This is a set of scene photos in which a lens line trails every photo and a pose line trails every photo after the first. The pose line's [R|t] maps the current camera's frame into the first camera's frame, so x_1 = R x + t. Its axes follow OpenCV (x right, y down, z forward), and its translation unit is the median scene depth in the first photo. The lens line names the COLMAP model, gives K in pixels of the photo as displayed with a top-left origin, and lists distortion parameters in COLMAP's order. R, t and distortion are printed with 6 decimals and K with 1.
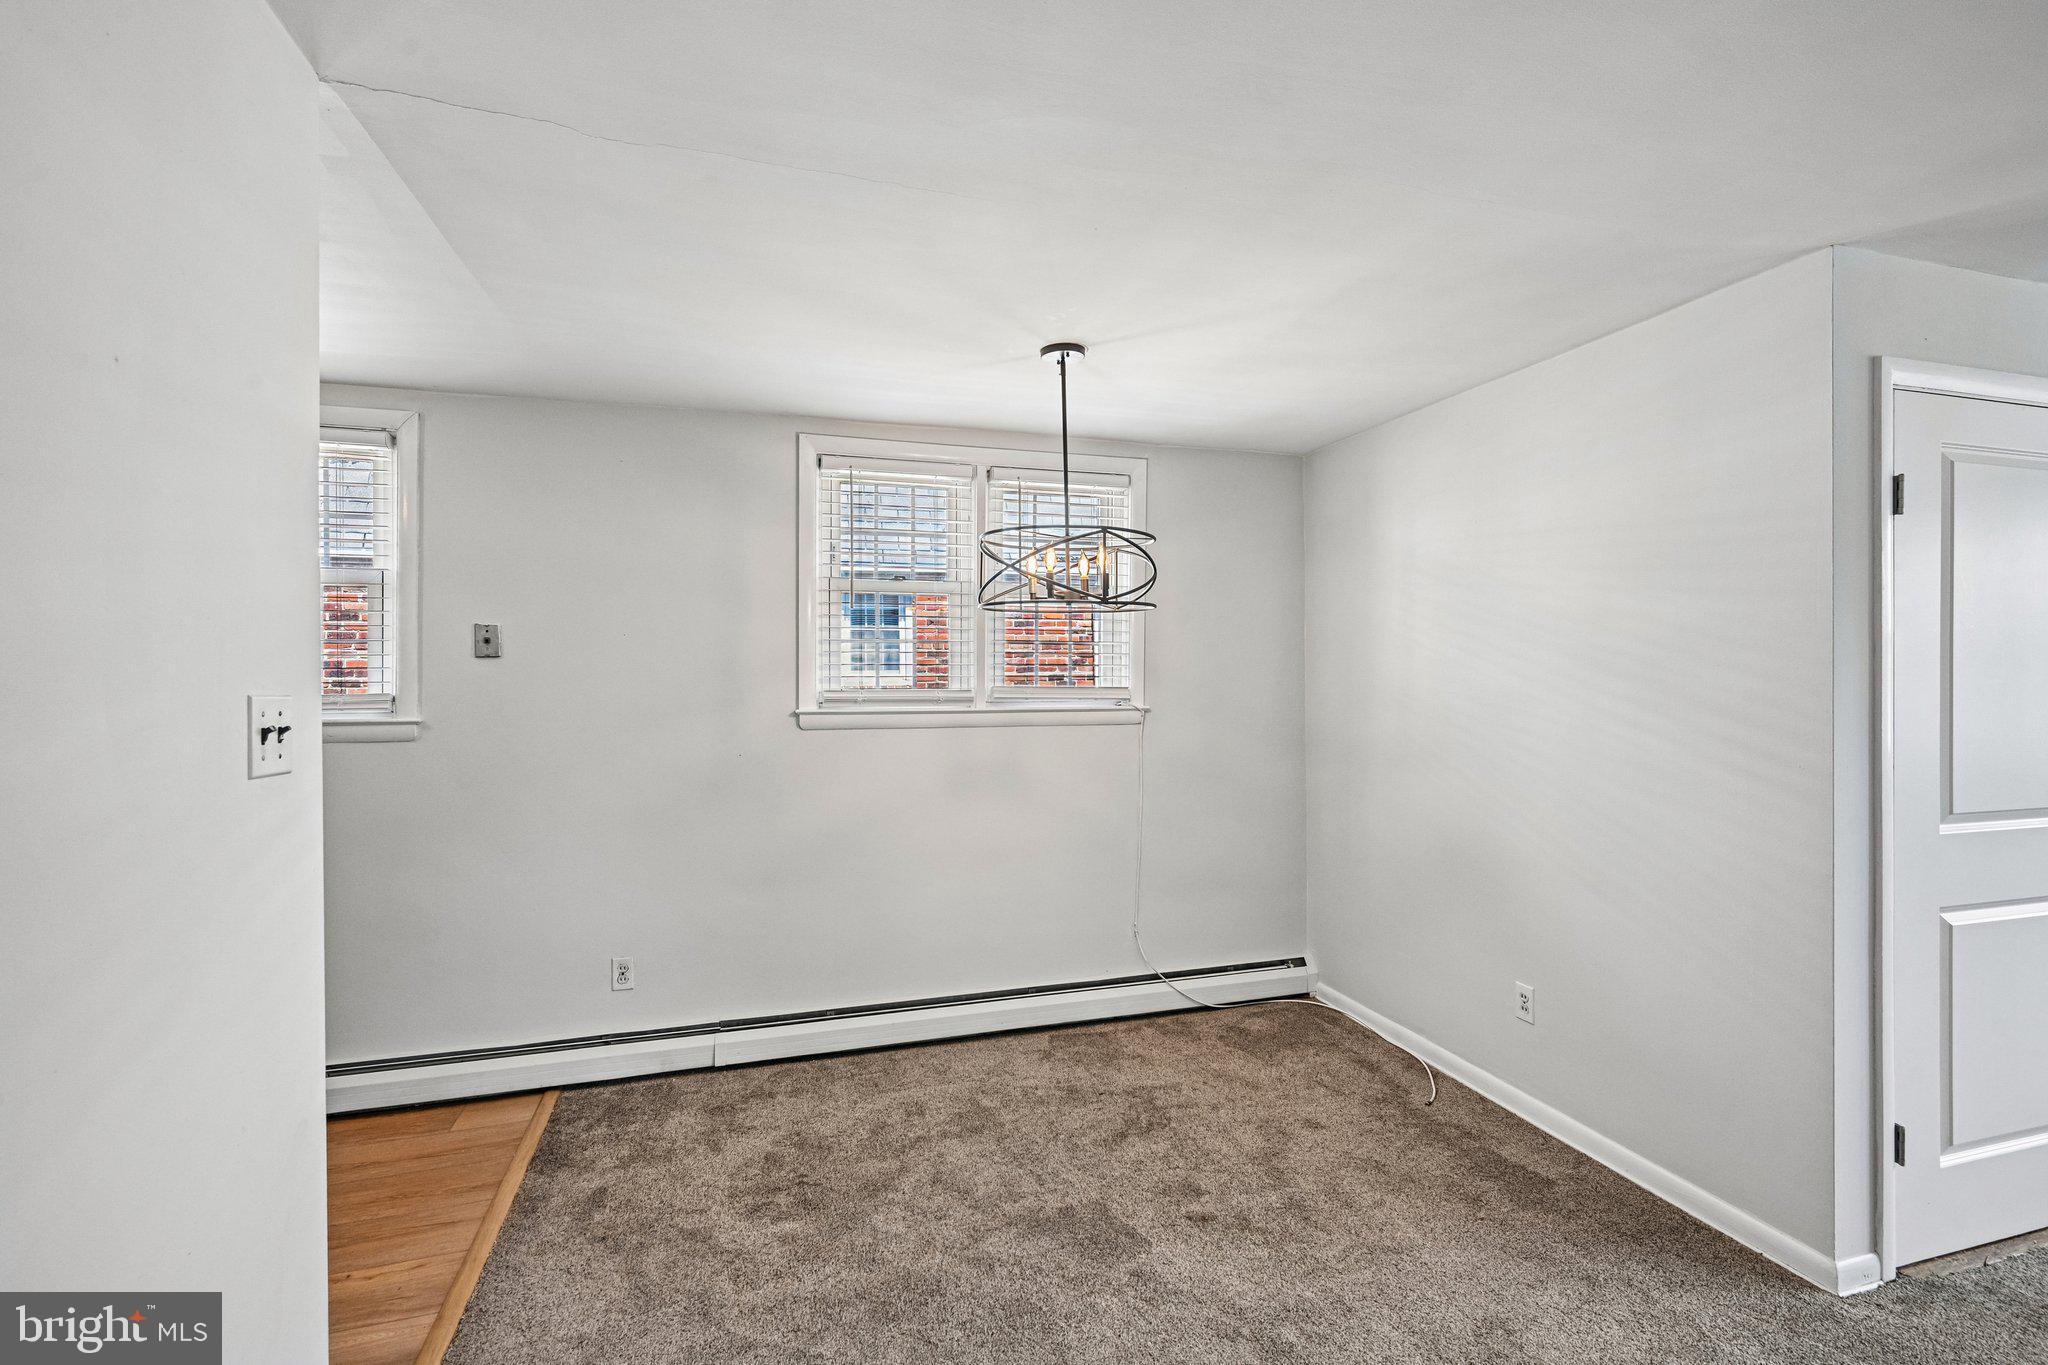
lens RADIAL K [[914.4, 0, 1035.7], [0, 914.4, 669.7], [0, 0, 1]] dist [-0.000004, 0.000660]
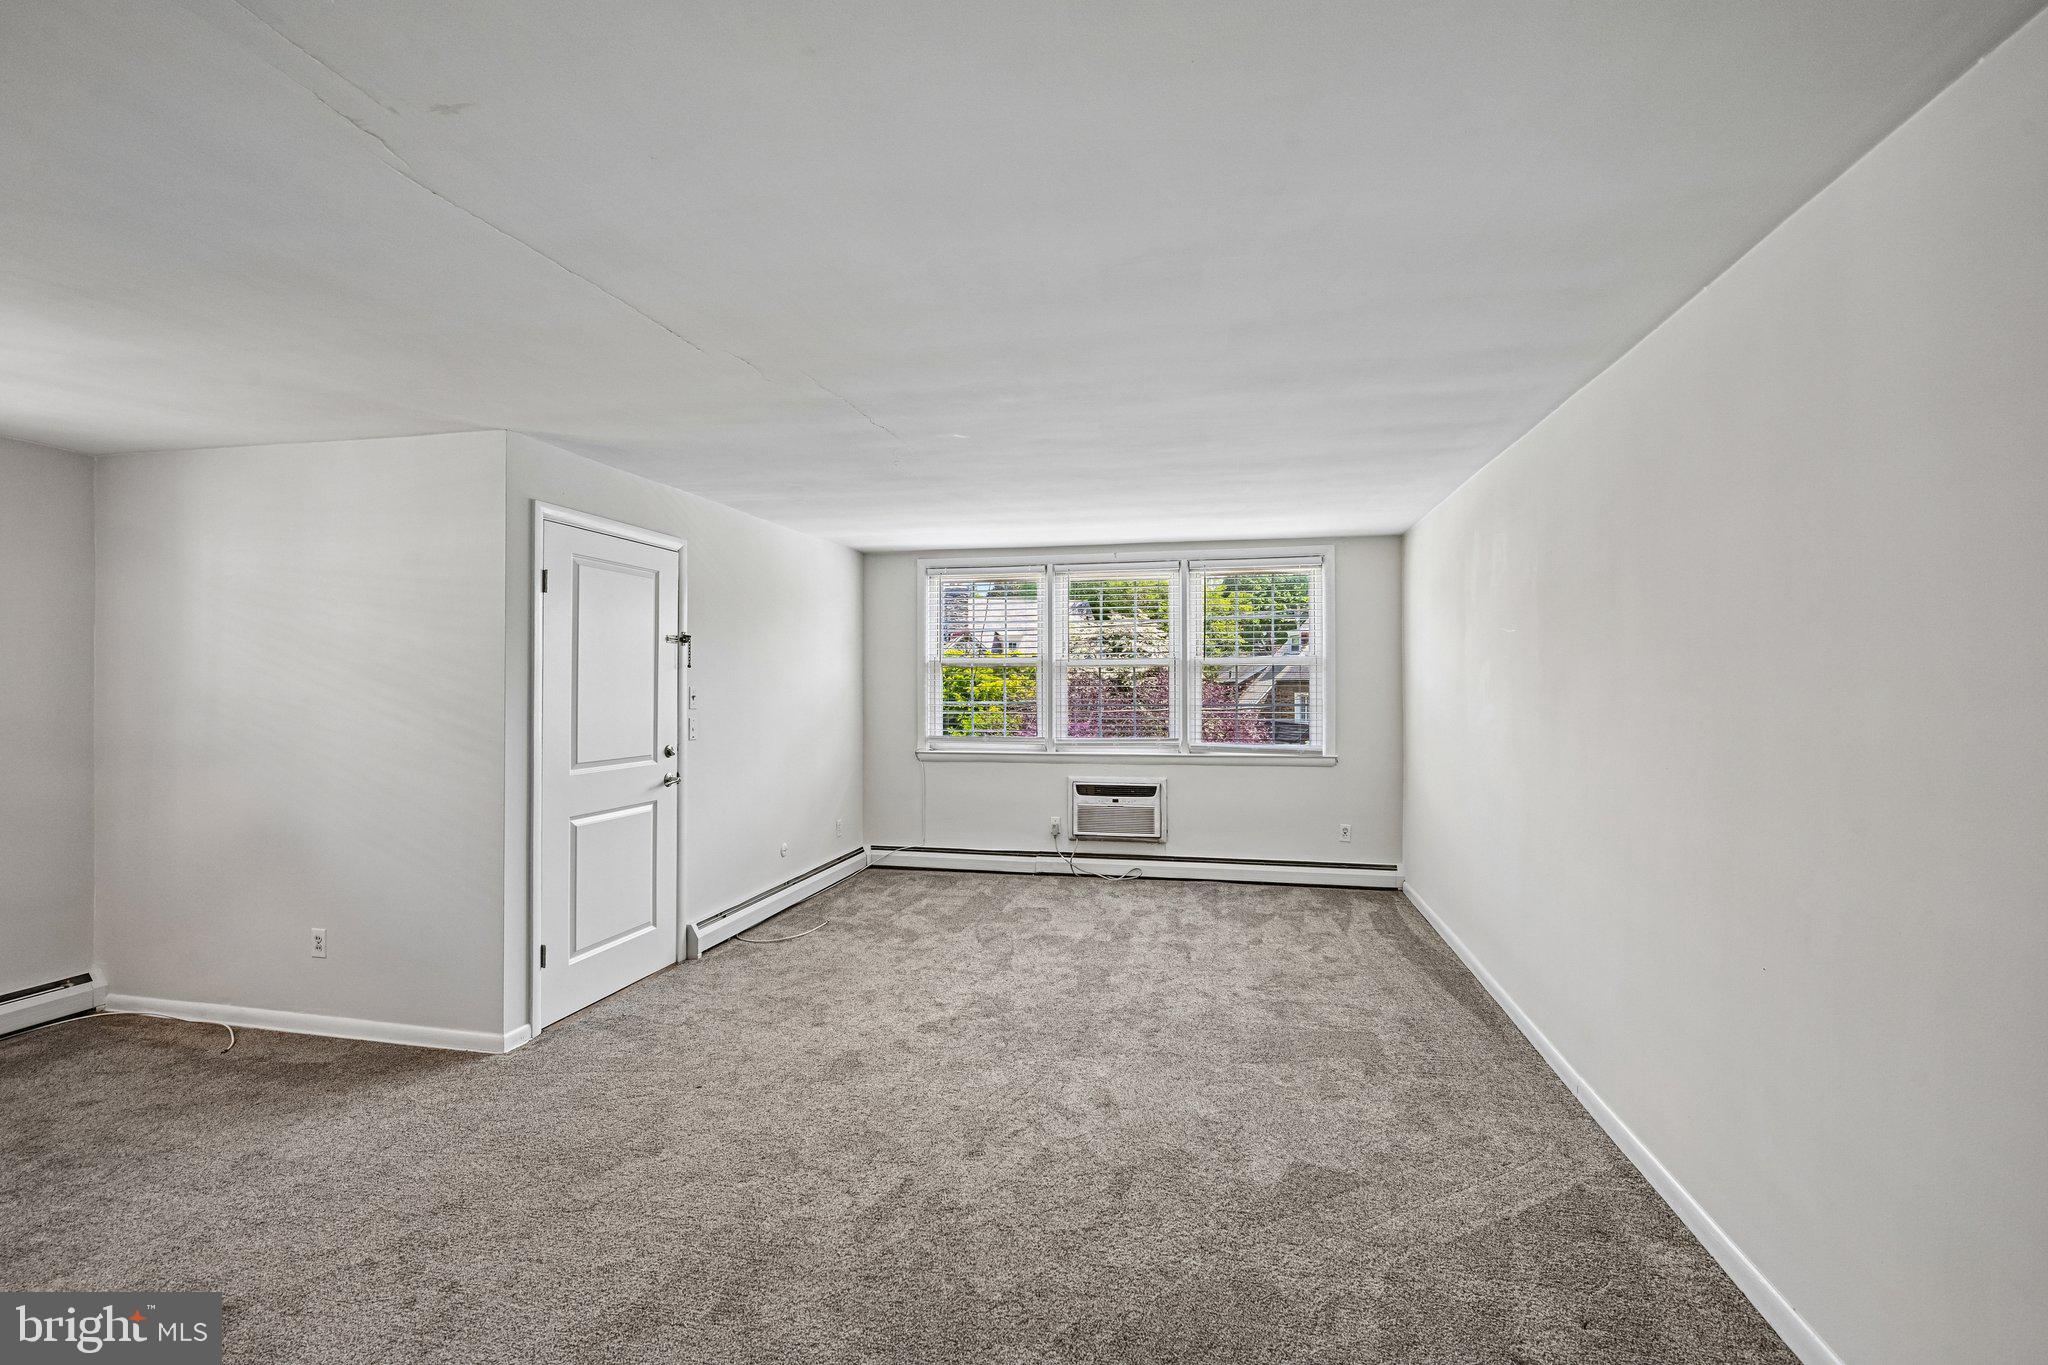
lens RADIAL K [[914.4, 0, 1009.2], [0, 914.4, 684.6], [0, 0, 1]] dist [-0.000004, 0.000660]
pose [[0.499106, 0.003691, 0.866533, -0.085863], [-0.011654, 0.999929, 0.002453, -0.007311], [-0.866463, -0.011323, 0.499113, -0.457037]]
